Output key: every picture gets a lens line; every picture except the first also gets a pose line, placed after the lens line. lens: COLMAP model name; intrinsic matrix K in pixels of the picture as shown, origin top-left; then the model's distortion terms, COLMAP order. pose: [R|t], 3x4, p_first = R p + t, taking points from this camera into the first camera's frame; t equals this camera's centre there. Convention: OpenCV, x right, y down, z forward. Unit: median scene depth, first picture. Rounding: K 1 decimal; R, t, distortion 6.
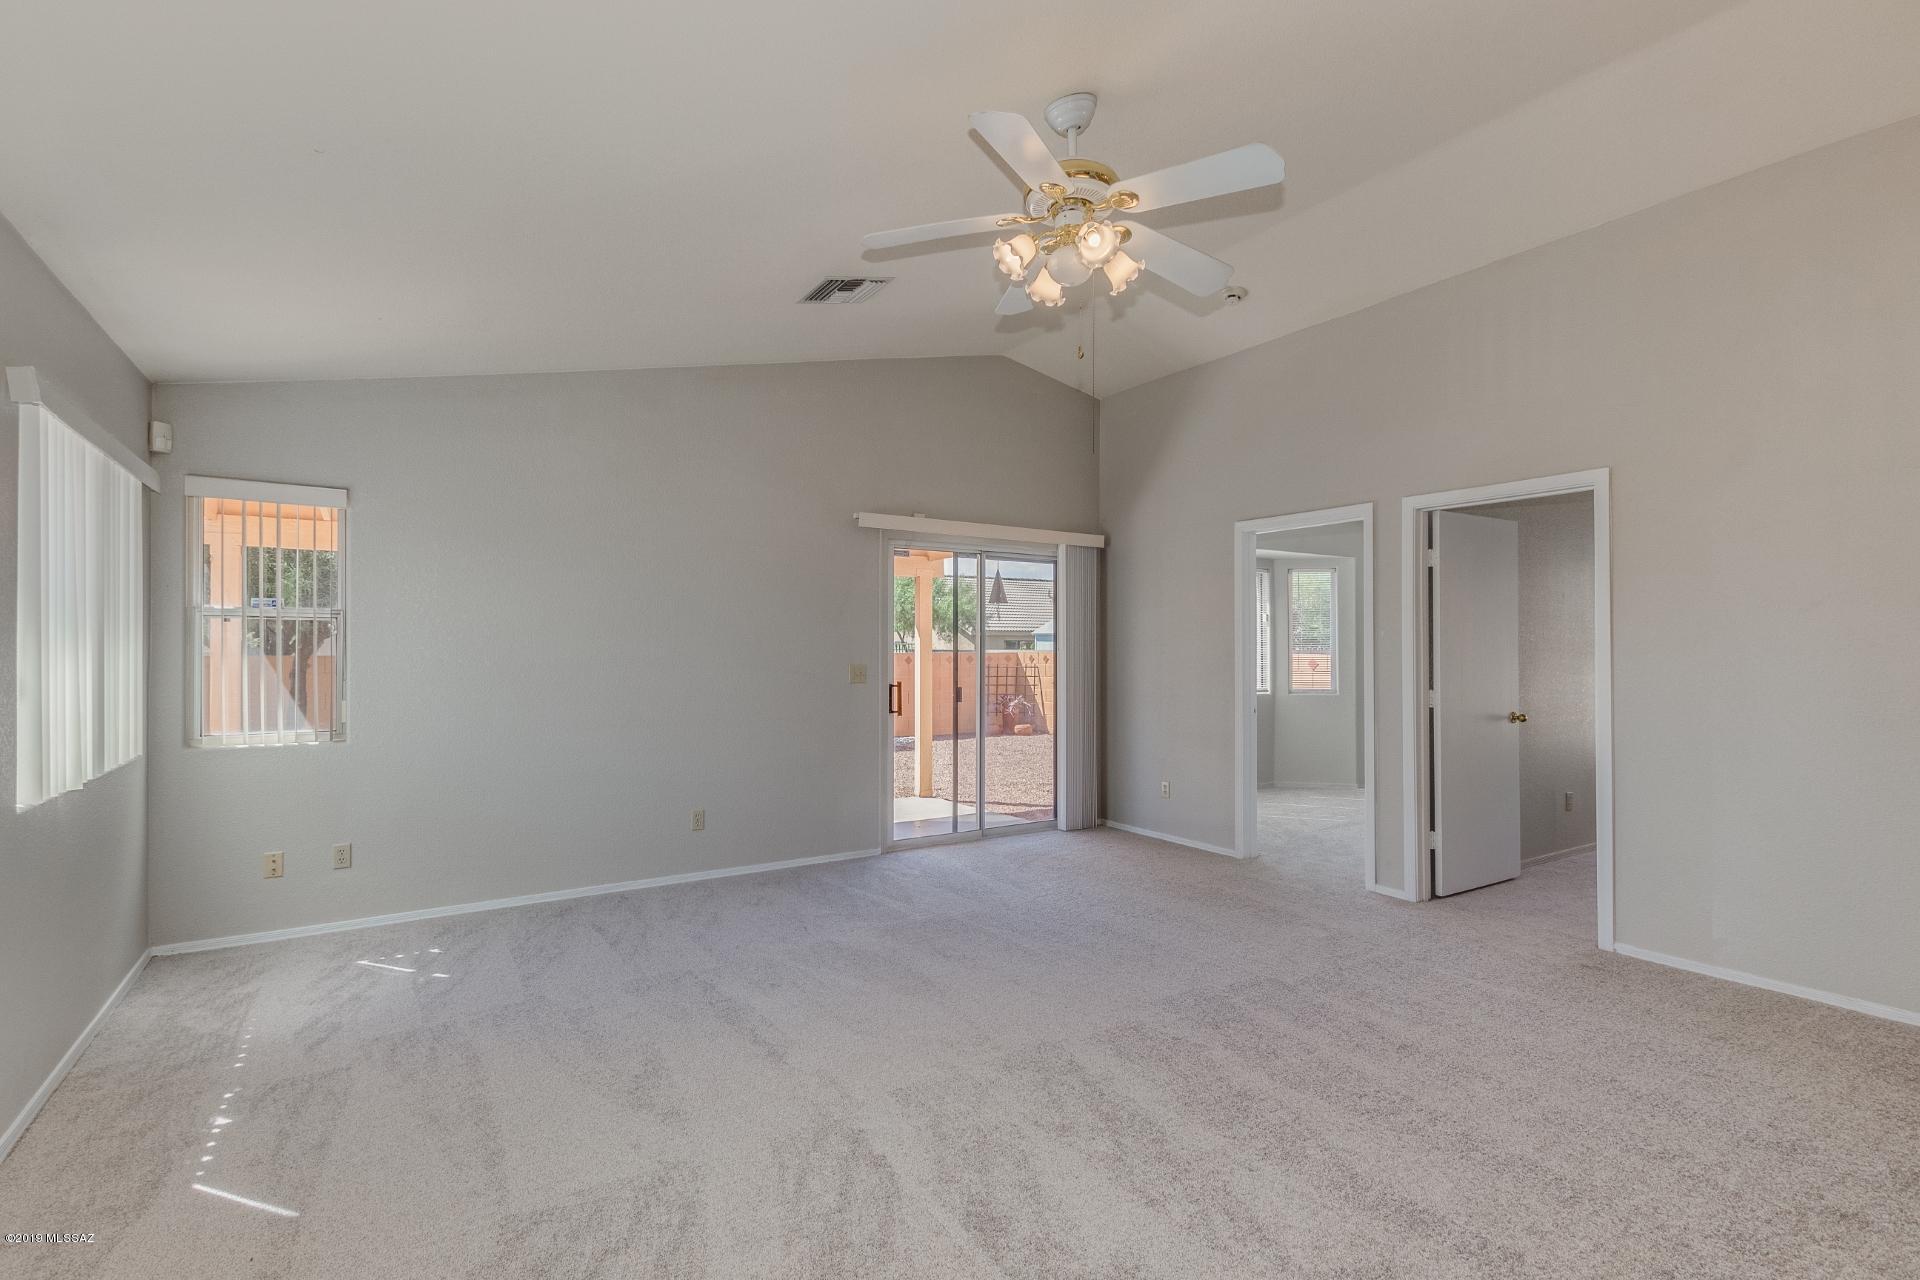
lens RADIAL K [[877.4, 0, 957.8], [0, 877.4, 652.0], [0, 0, 1]] dist [0.000495, 0.000039]
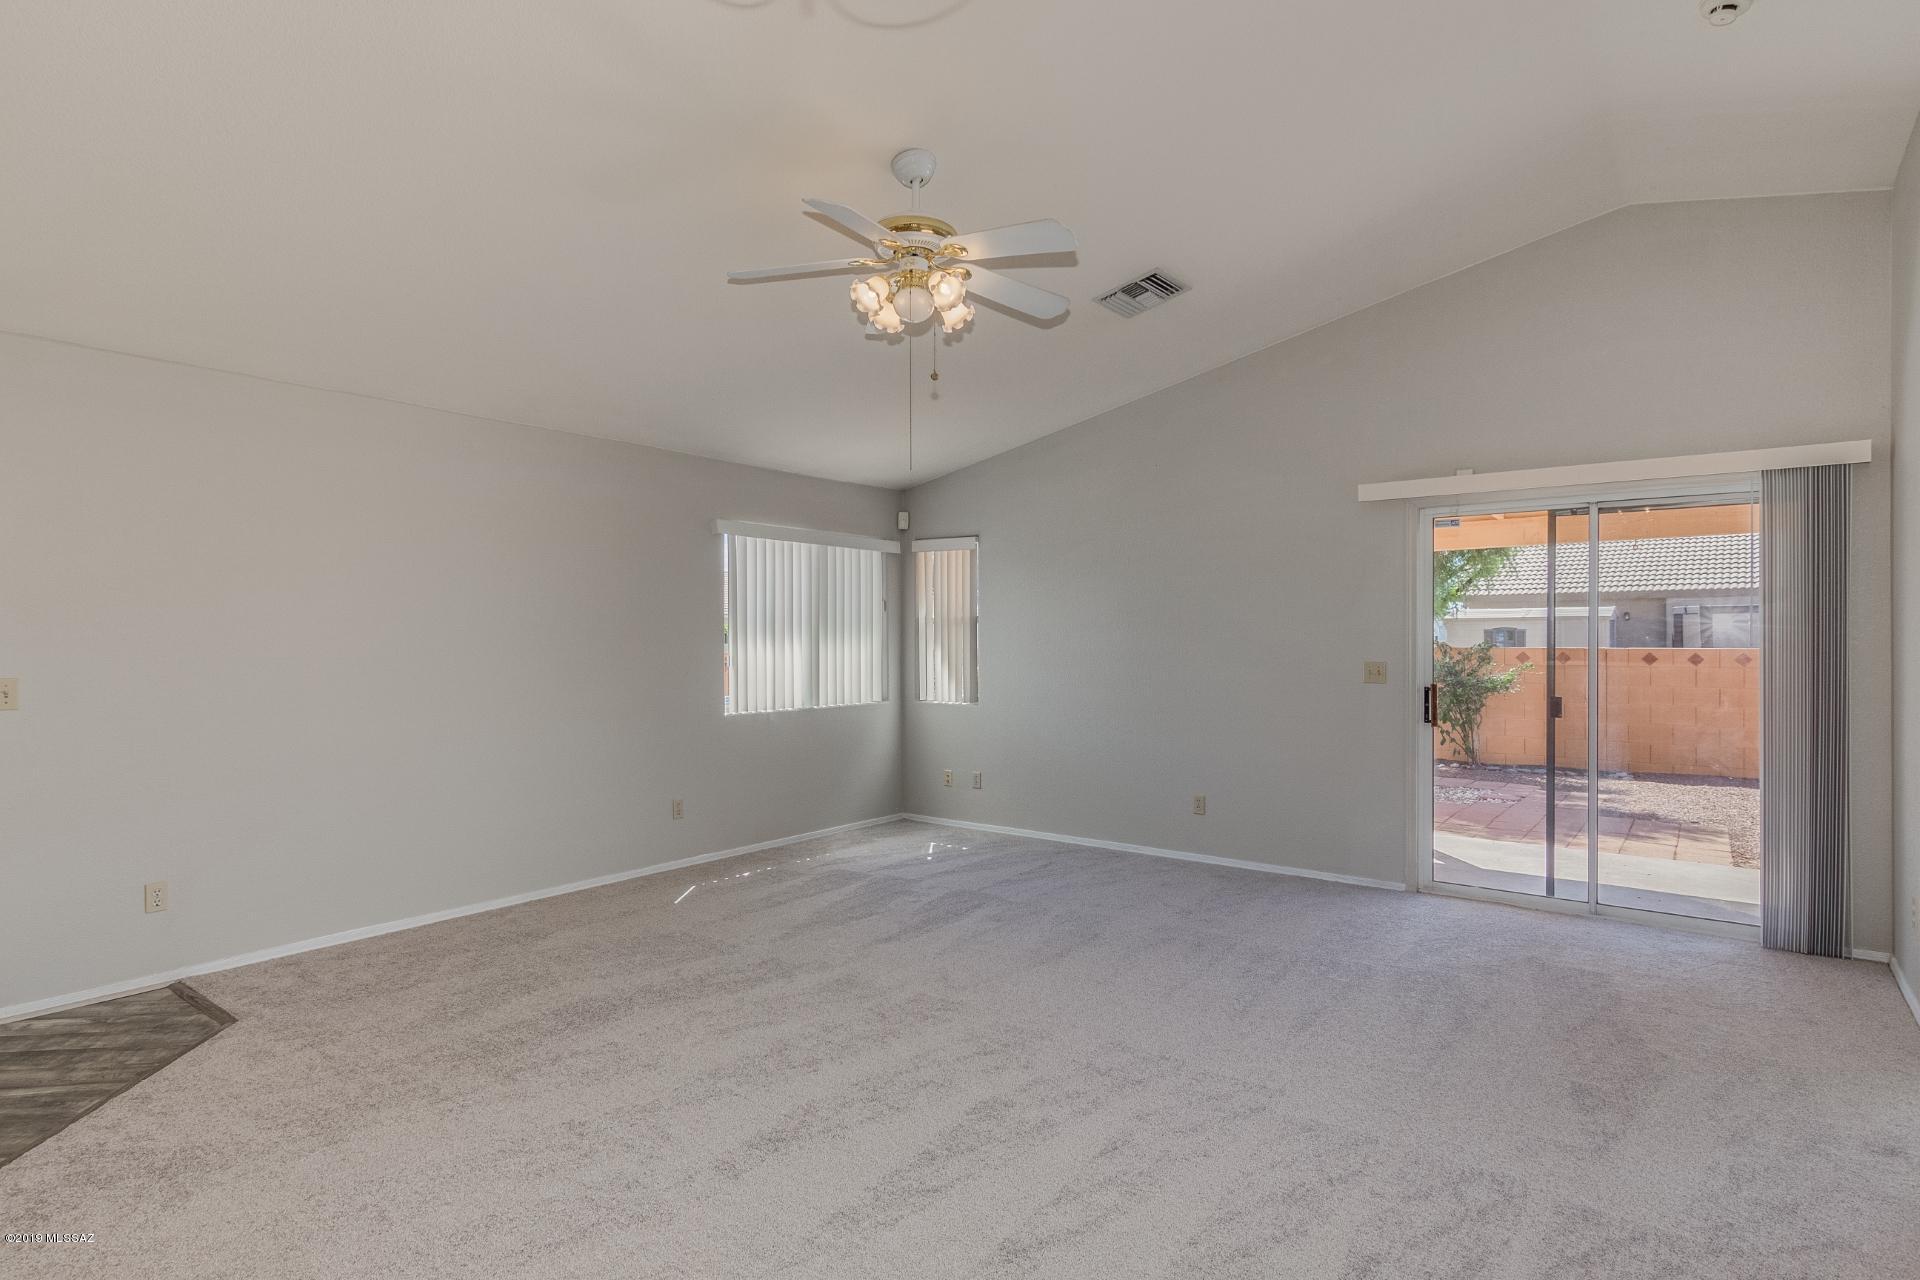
lens RADIAL K [[986.9, 0, 960.0], [0, 986.9, 640.0], [0, 0, 1]] dist [0.021429, 0.000396]
pose [[0.341458, 0.008820, -0.939856, 0.905307], [0.002914, 0.999941, 0.010443, -0.025043], [0.939893, -0.006305, 0.341412, 0.396308]]
